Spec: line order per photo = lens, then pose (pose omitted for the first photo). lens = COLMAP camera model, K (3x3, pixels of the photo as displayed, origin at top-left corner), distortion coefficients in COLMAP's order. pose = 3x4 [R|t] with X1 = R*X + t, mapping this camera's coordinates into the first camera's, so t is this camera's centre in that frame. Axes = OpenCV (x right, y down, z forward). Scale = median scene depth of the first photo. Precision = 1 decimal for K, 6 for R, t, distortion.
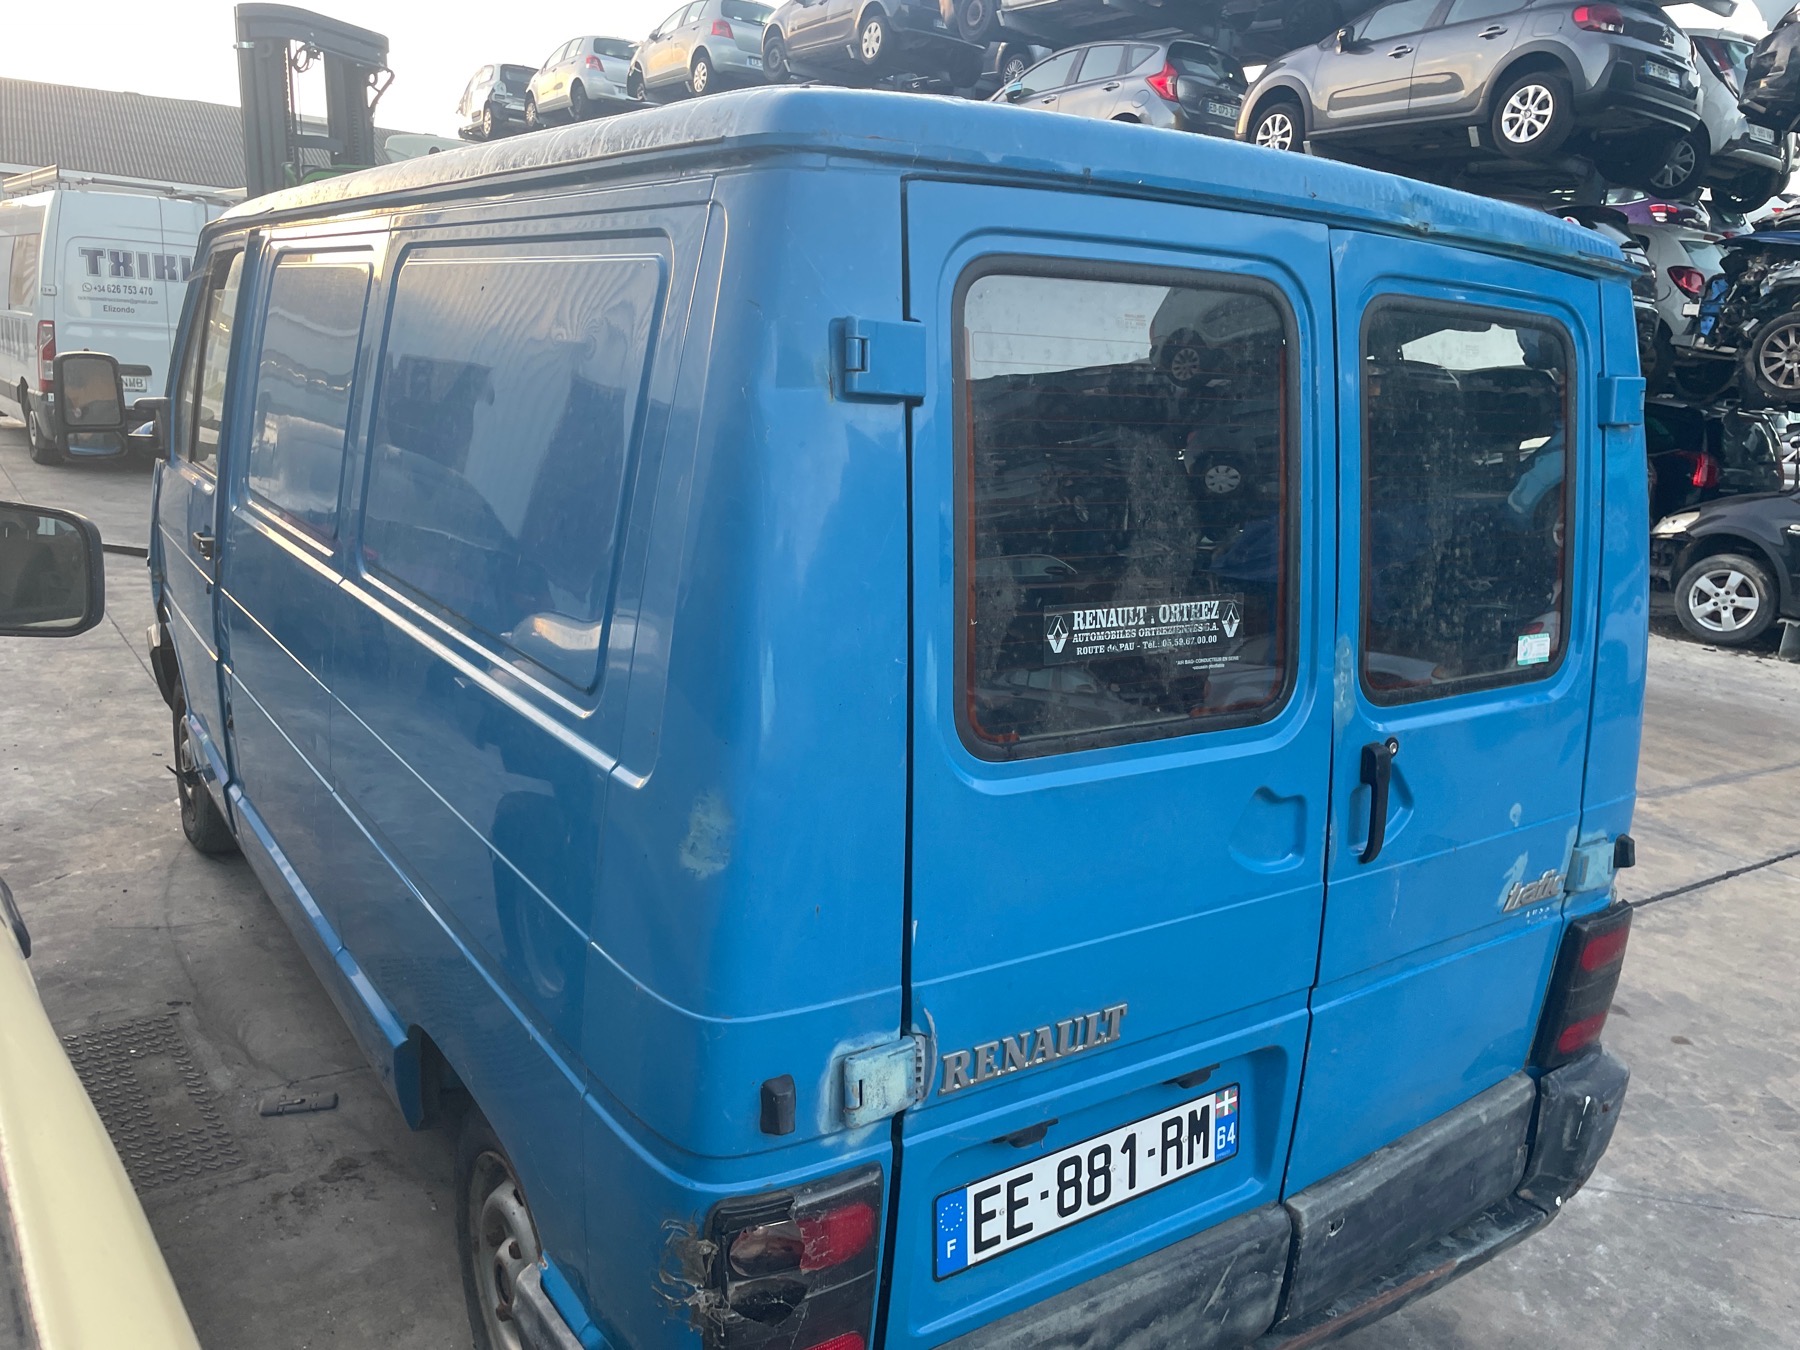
lens RADIAL K [[1360.6, 0, 904.0], [0, 1360.6, 687.0], [0, 0, 1]] dist [0.077431, -0.099571]
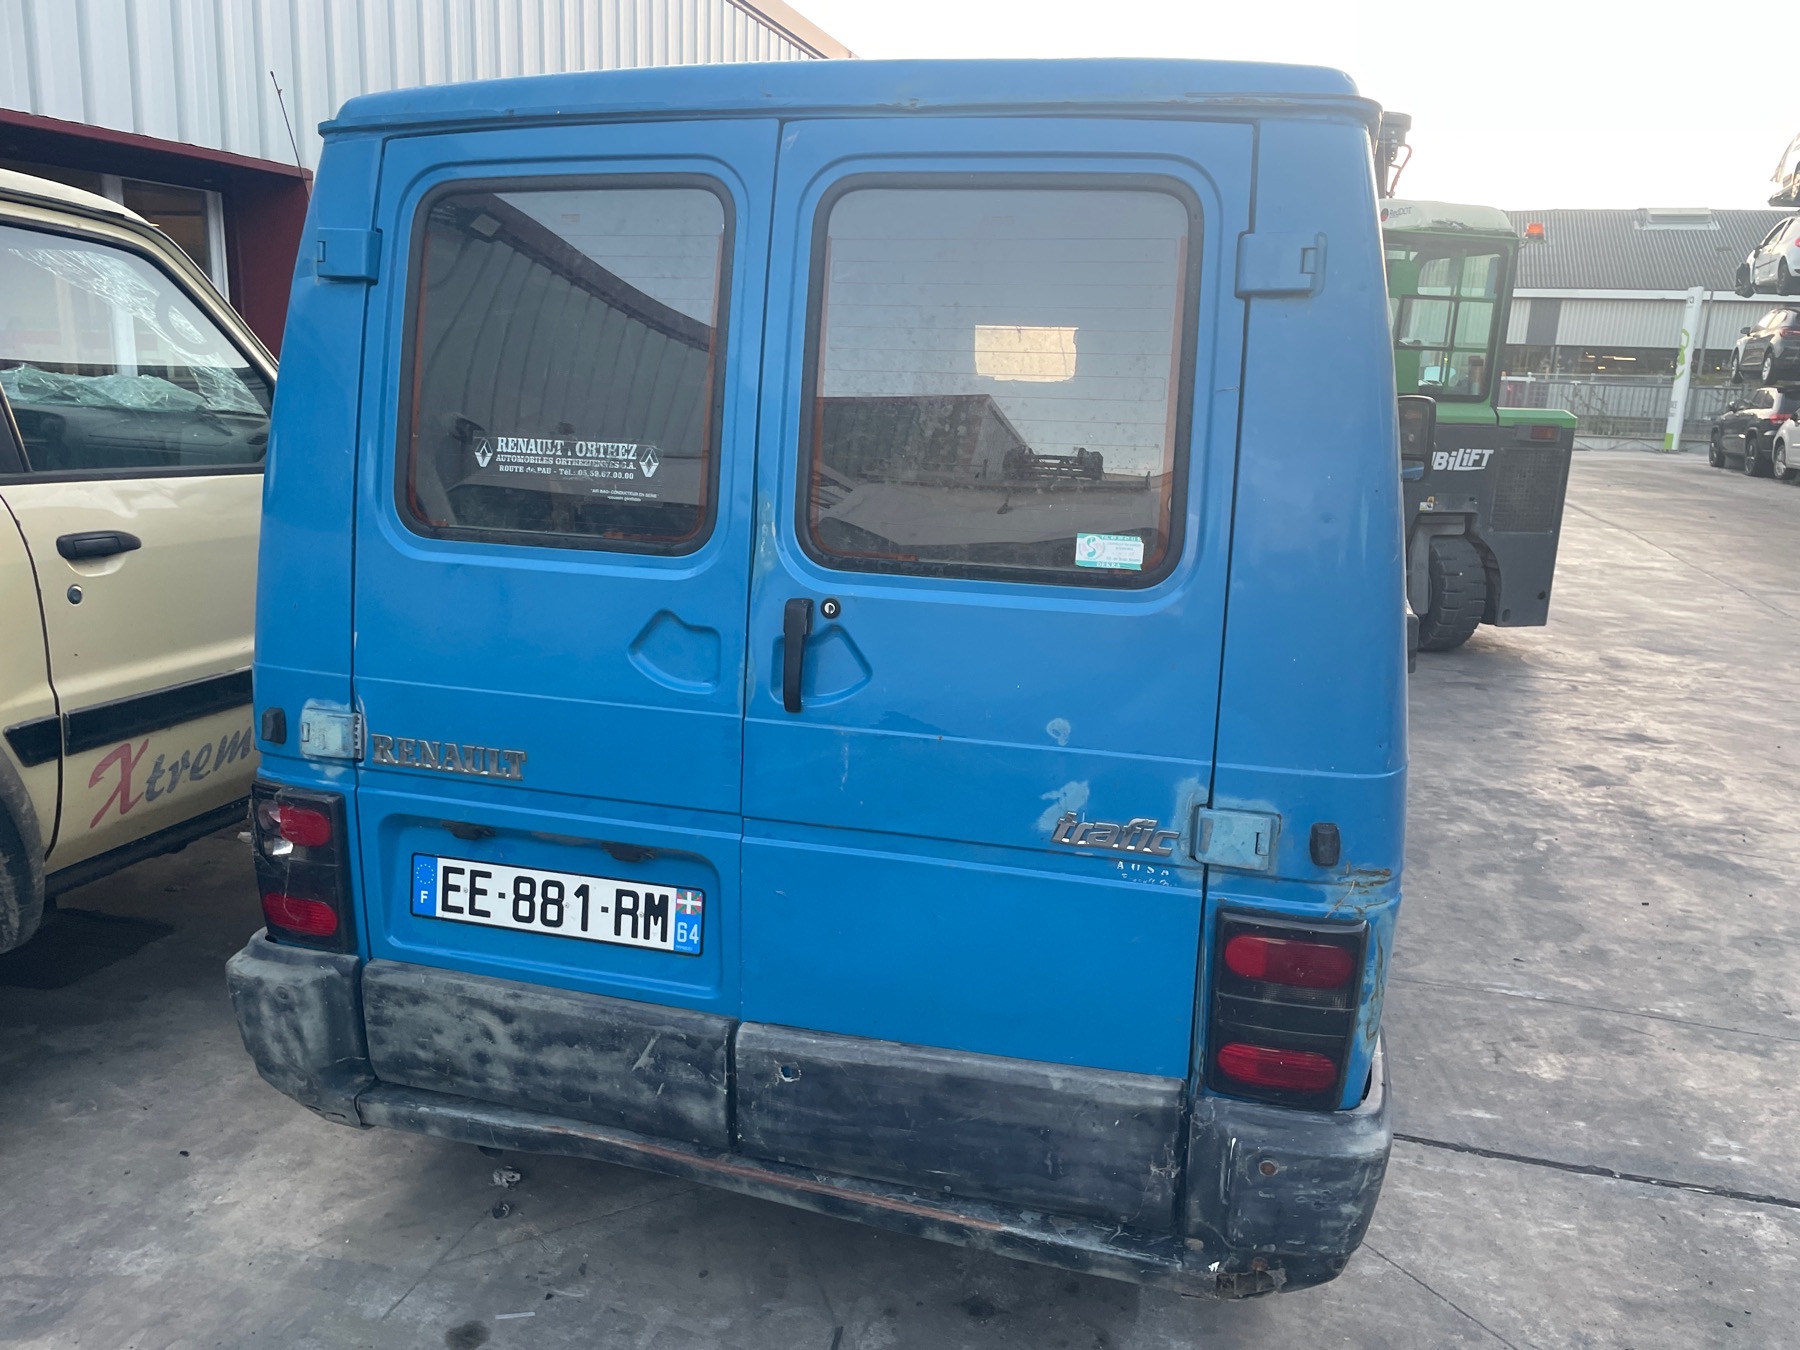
lens RADIAL K [[1360.6, 0, 913.7], [0, 1360.6, 683.2], [0, 0, 1]] dist [0.077431, -0.099571]
pose [[0.625684, 0.124675, -0.770049, 1.205568], [-0.179720, 0.983629, 0.013227, 0.075860], [0.759091, 0.130117, 0.637848, 0.398404]]
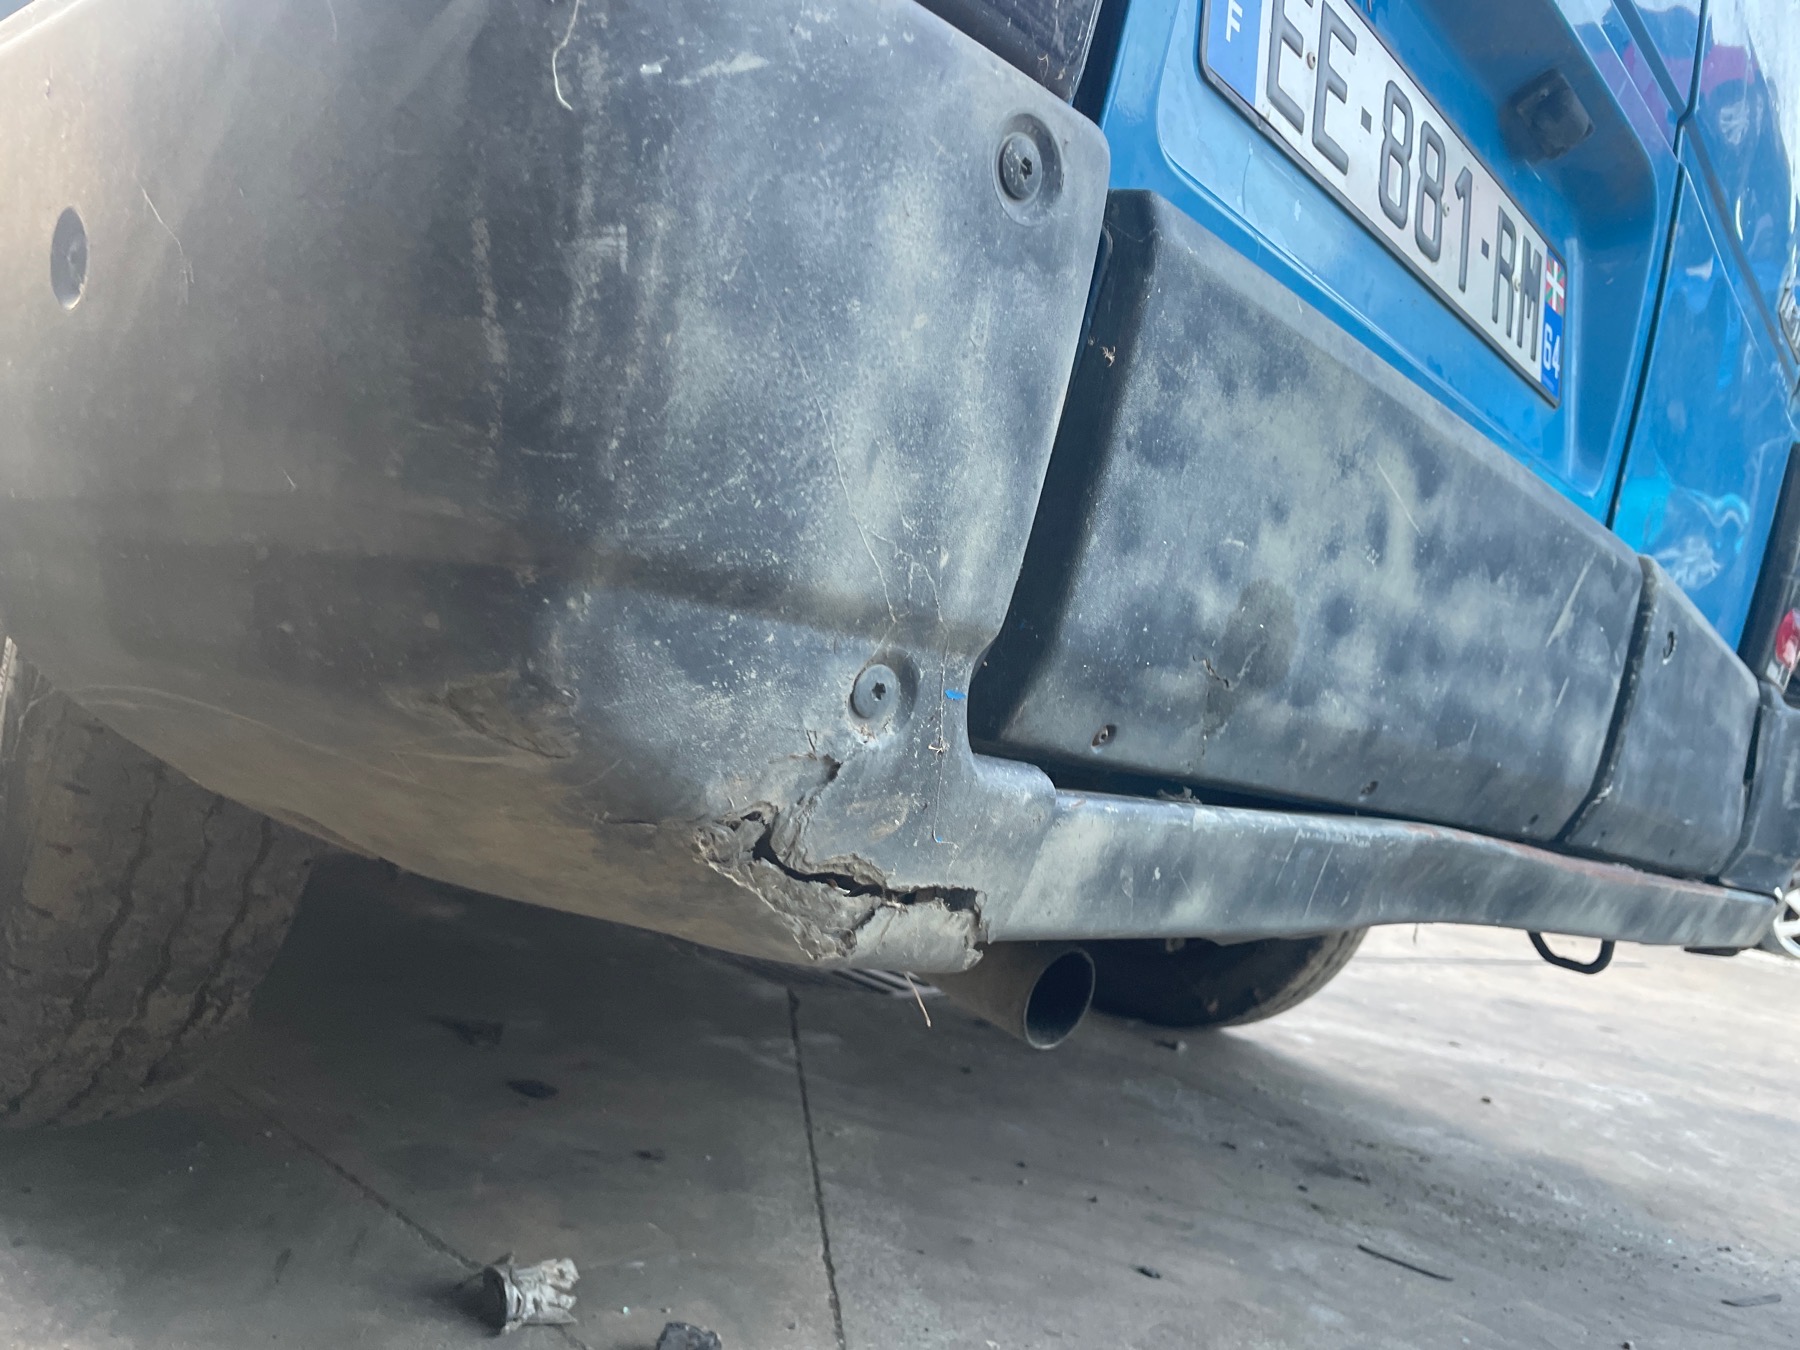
lens RADIAL K [[1360.6, 0, 889.6], [0, 1360.6, 689.1], [0, 0, 1]] dist [0.077431, -0.099571]
pose [[0.966462, 0.124823, 0.224435, -0.104916], [-0.068153, 0.967257, -0.244478, 0.596011], [-0.247603, 0.220982, 0.943324, 0.608718]]
